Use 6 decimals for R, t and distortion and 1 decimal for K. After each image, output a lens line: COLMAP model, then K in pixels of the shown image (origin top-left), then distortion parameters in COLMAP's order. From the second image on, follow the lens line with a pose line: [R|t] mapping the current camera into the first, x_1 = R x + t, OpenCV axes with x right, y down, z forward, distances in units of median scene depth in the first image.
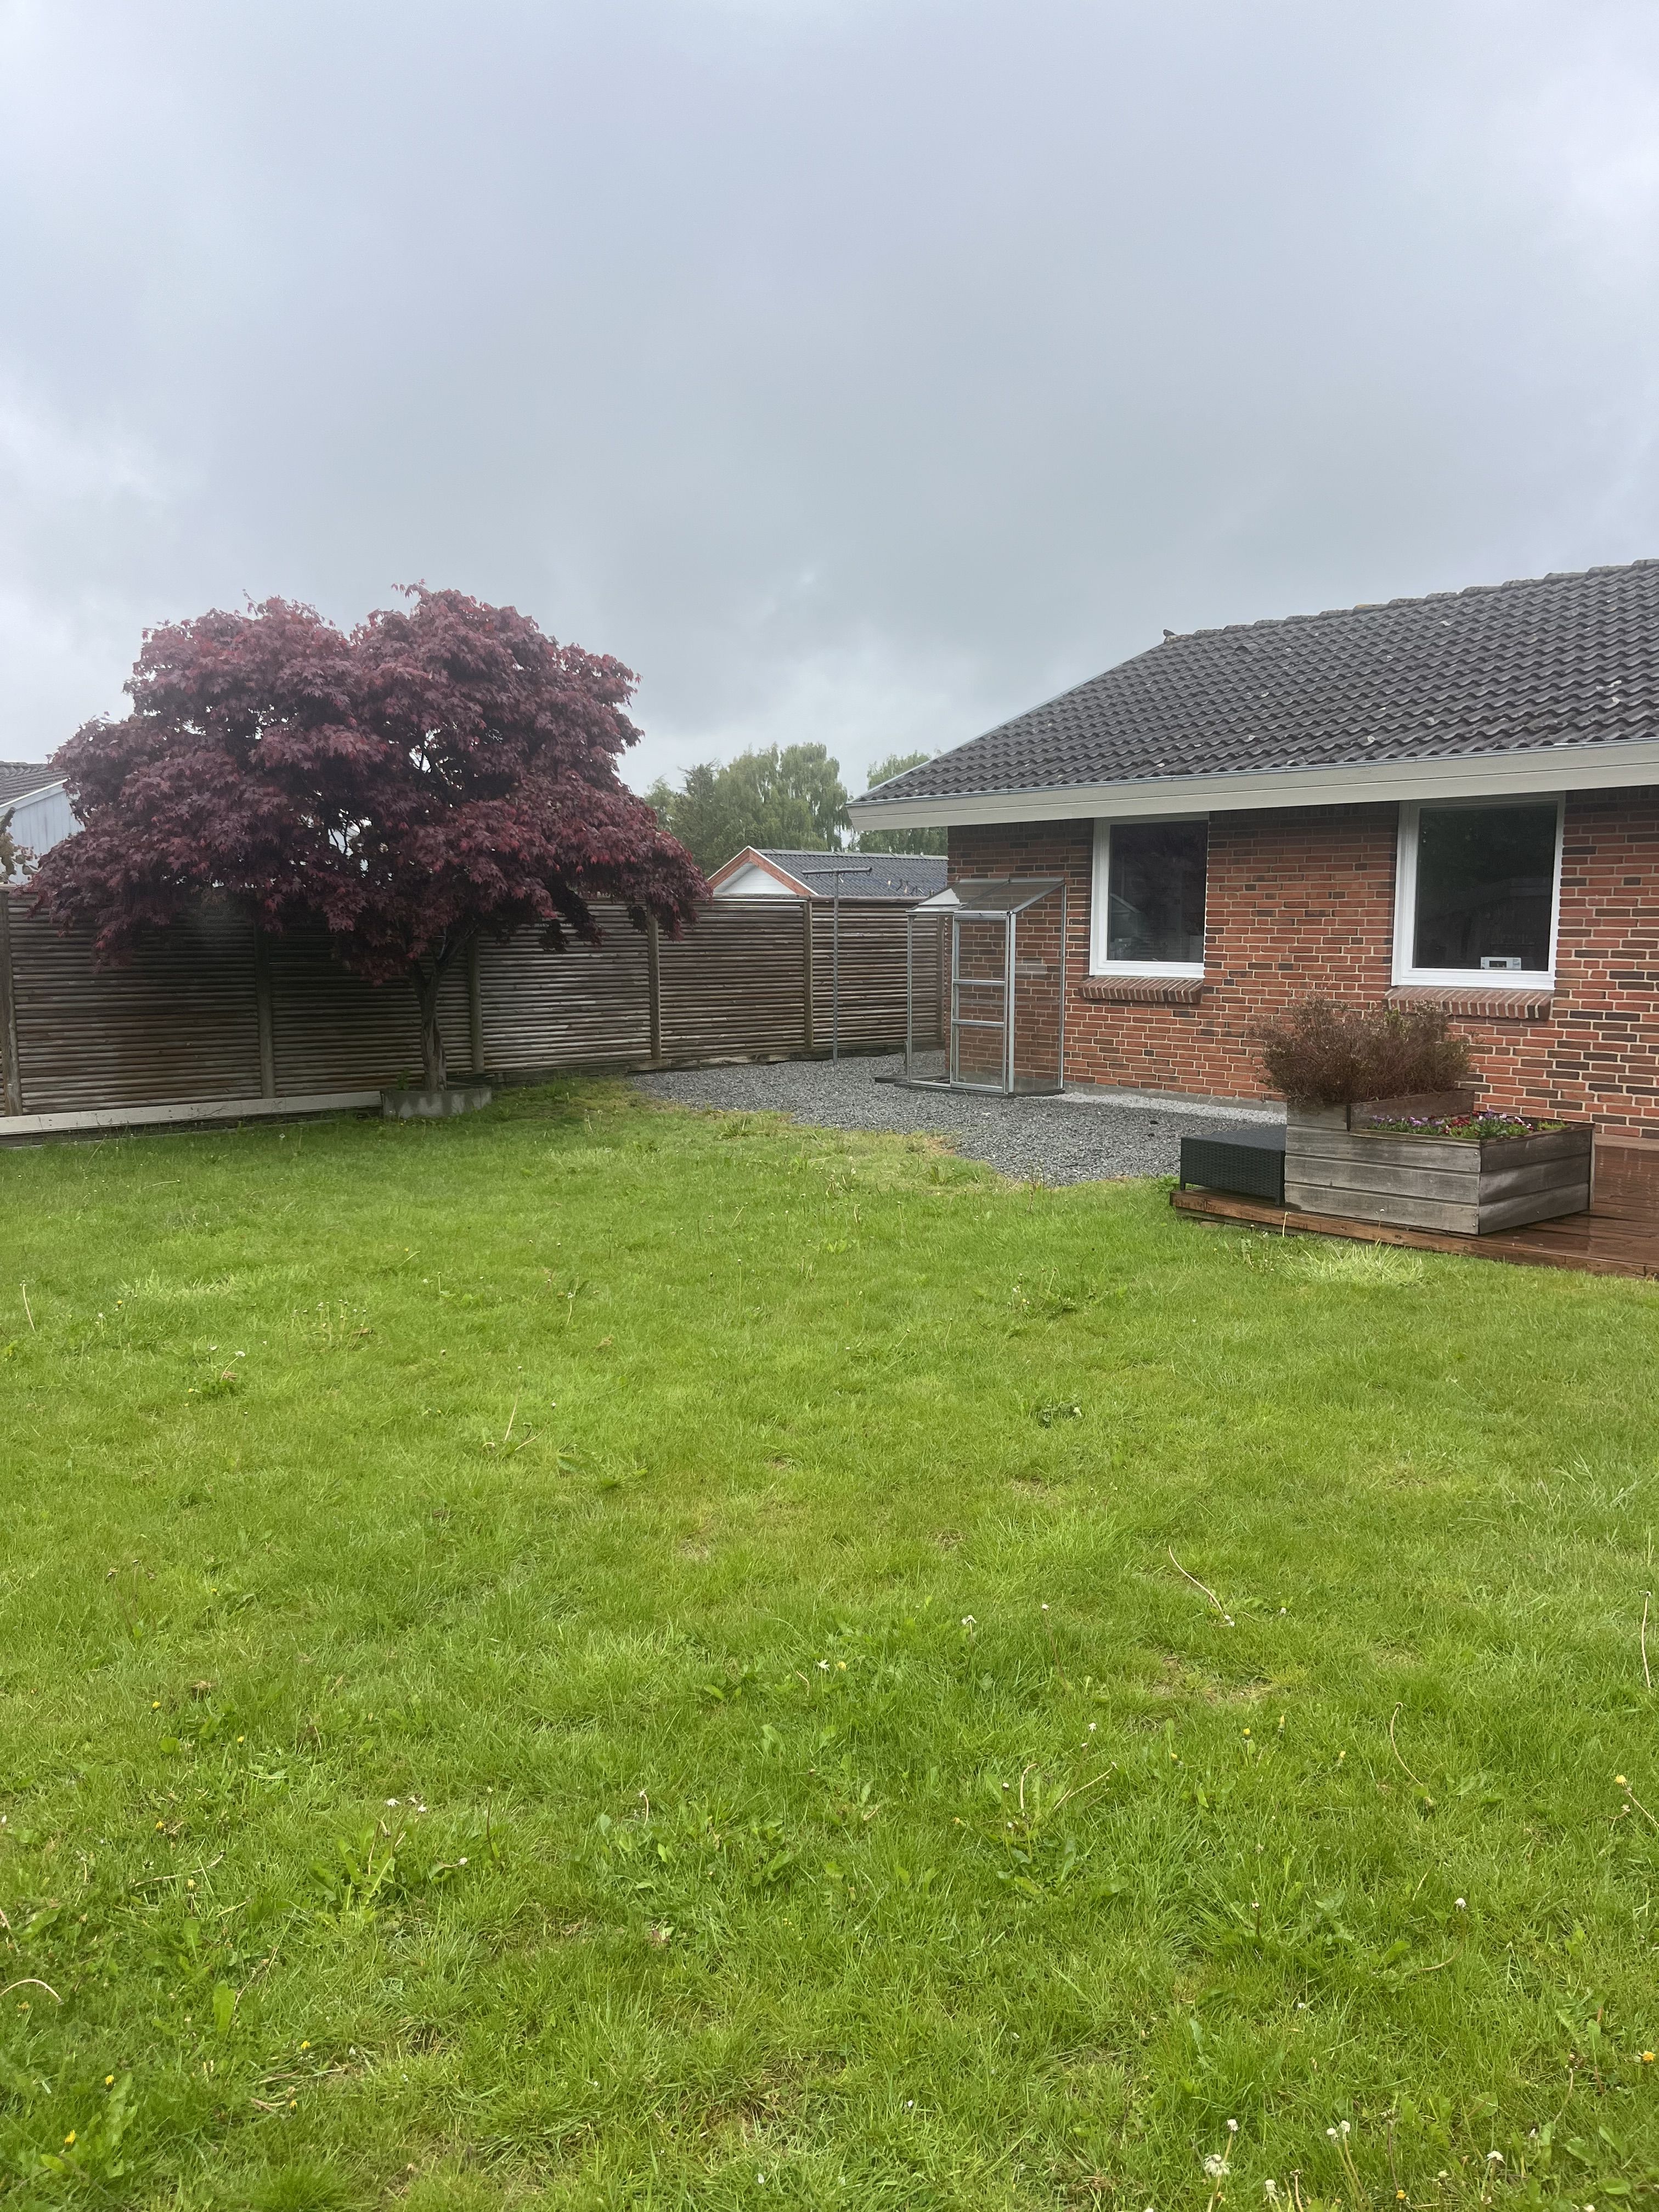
lens RADIAL K [[1673.5, 0, 829.9], [0, 1673.5, 1108.7], [0, 0, 1]] dist [0.020728, -0.003525]
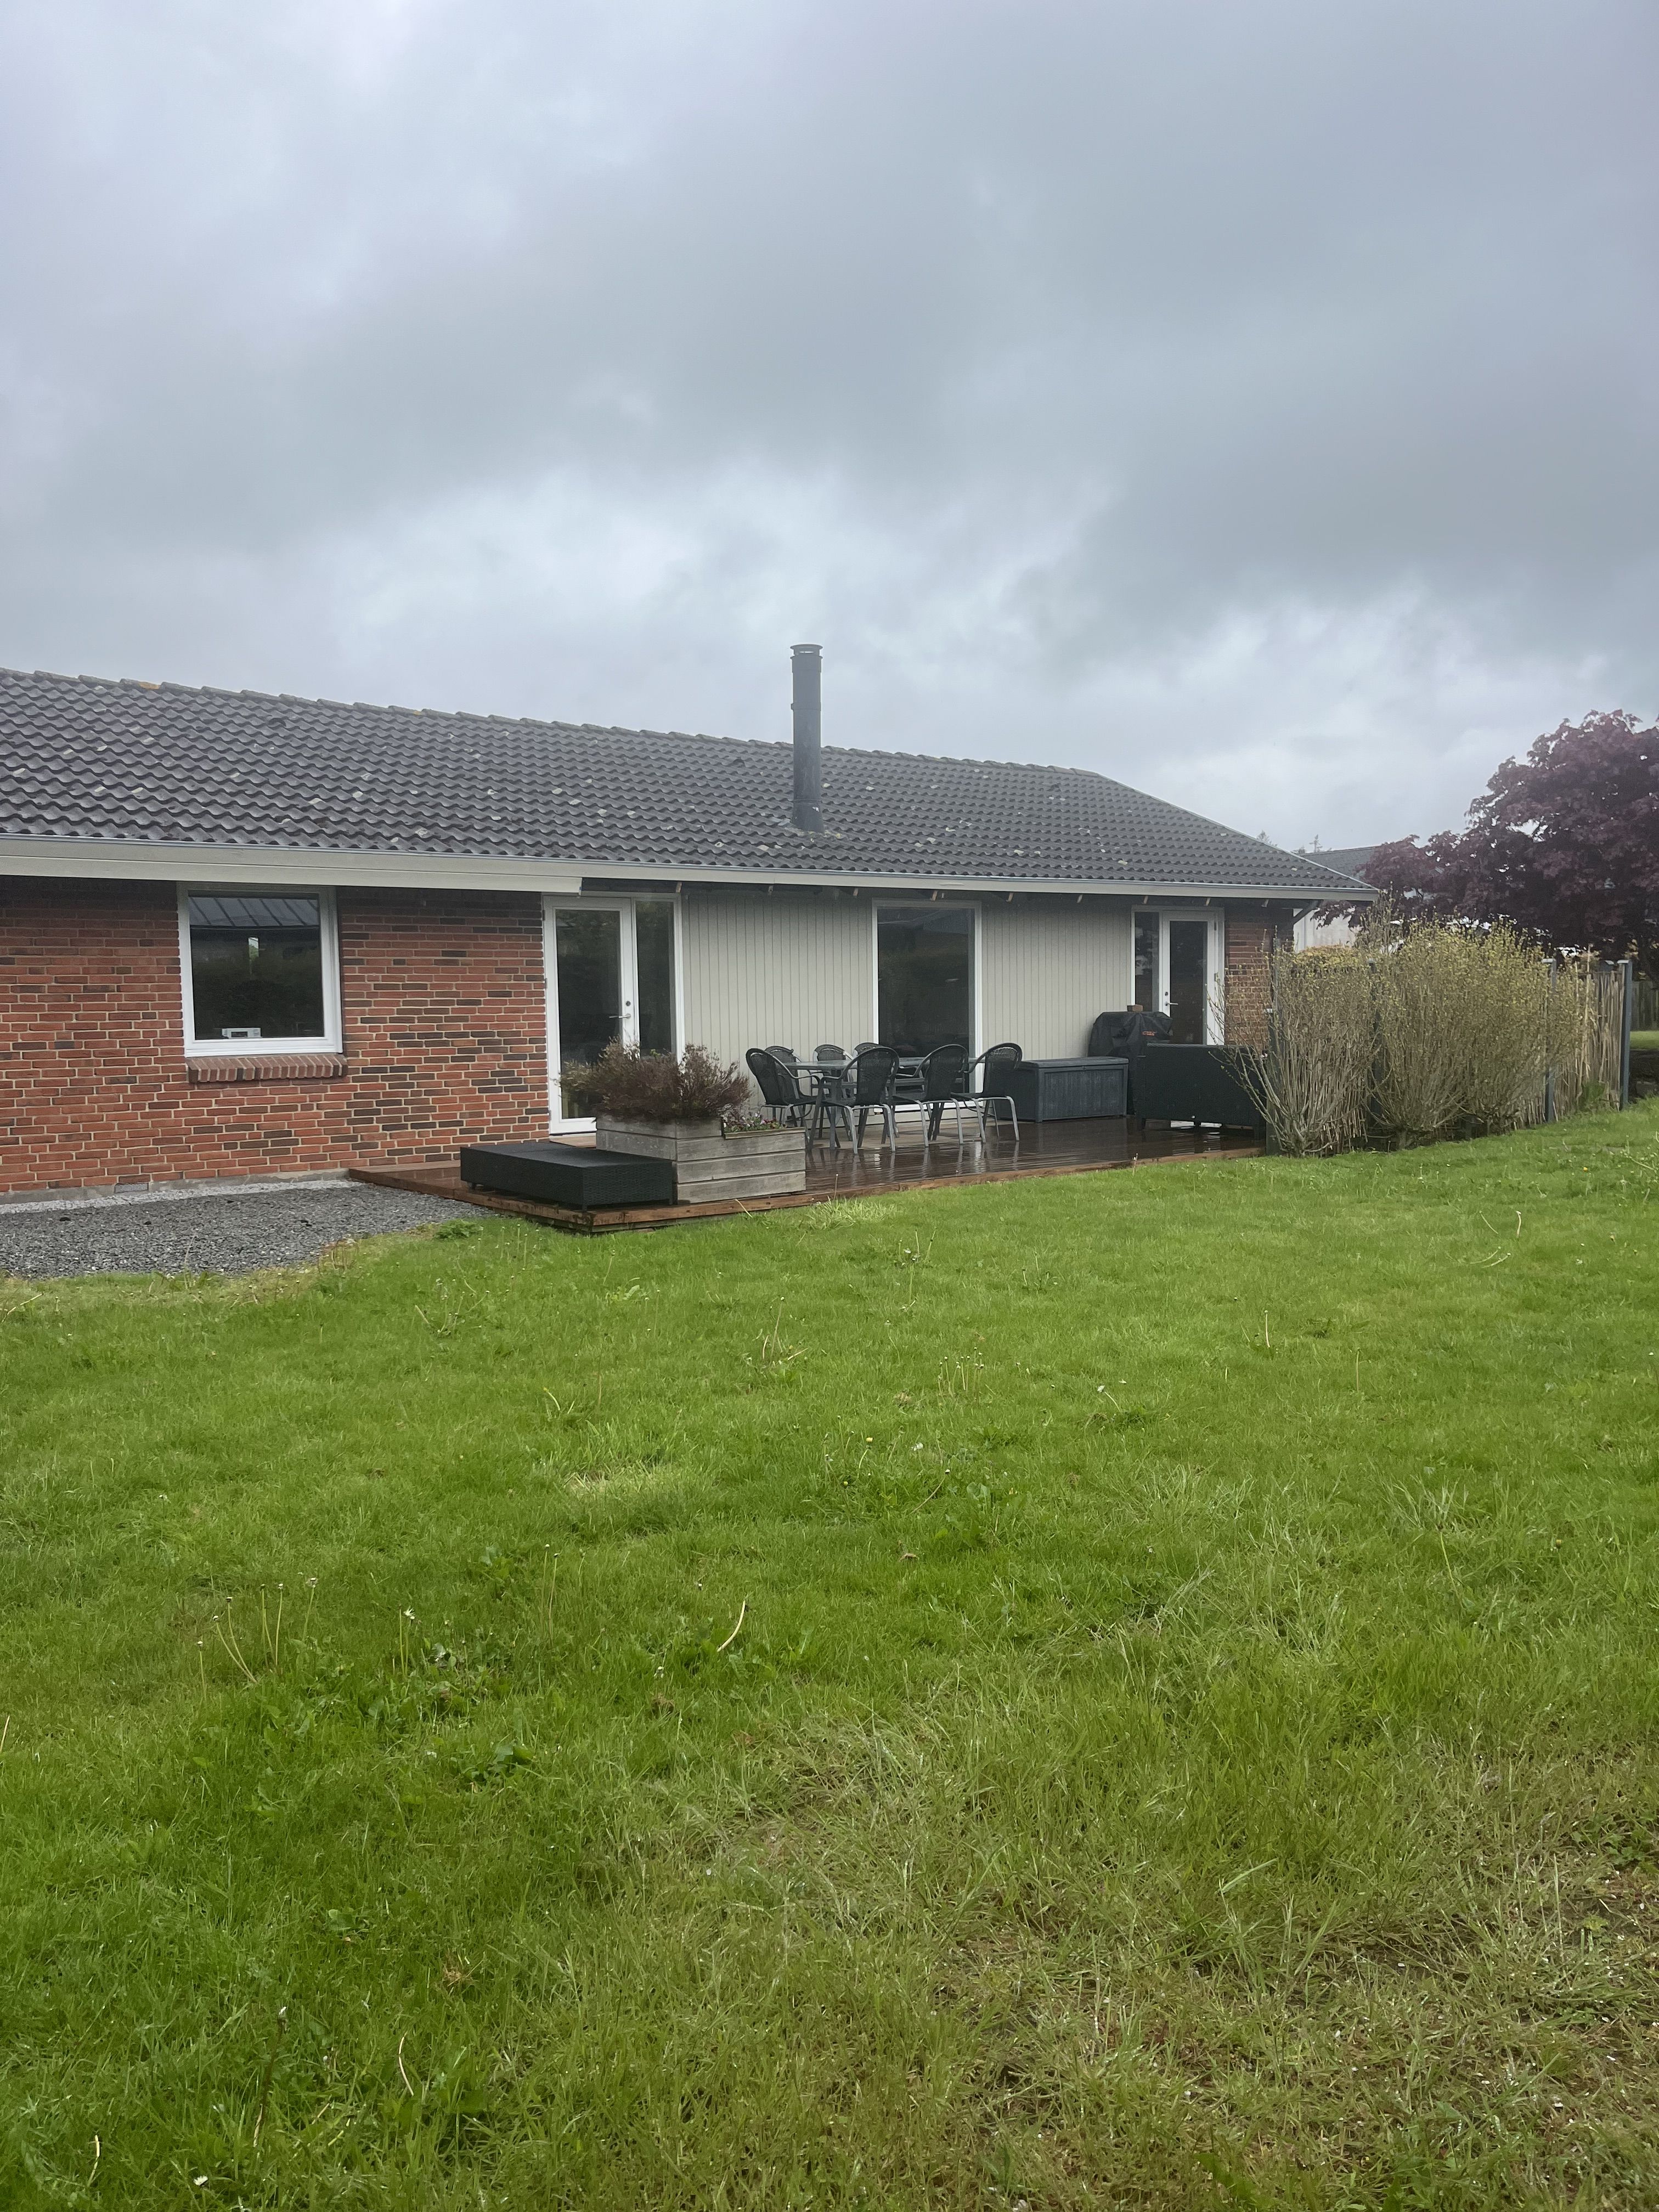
lens RADIAL K [[1673.5, 0, 829.9], [0, 1673.5, 1107.3], [0, 0, 1]] dist [0.020728, -0.003525]
pose [[0.073093, -0.064178, 0.995258, -0.734064], [0.130415, 0.989974, 0.054259, -0.051275], [-0.988762, 0.125830, 0.080730, 0.569855]]
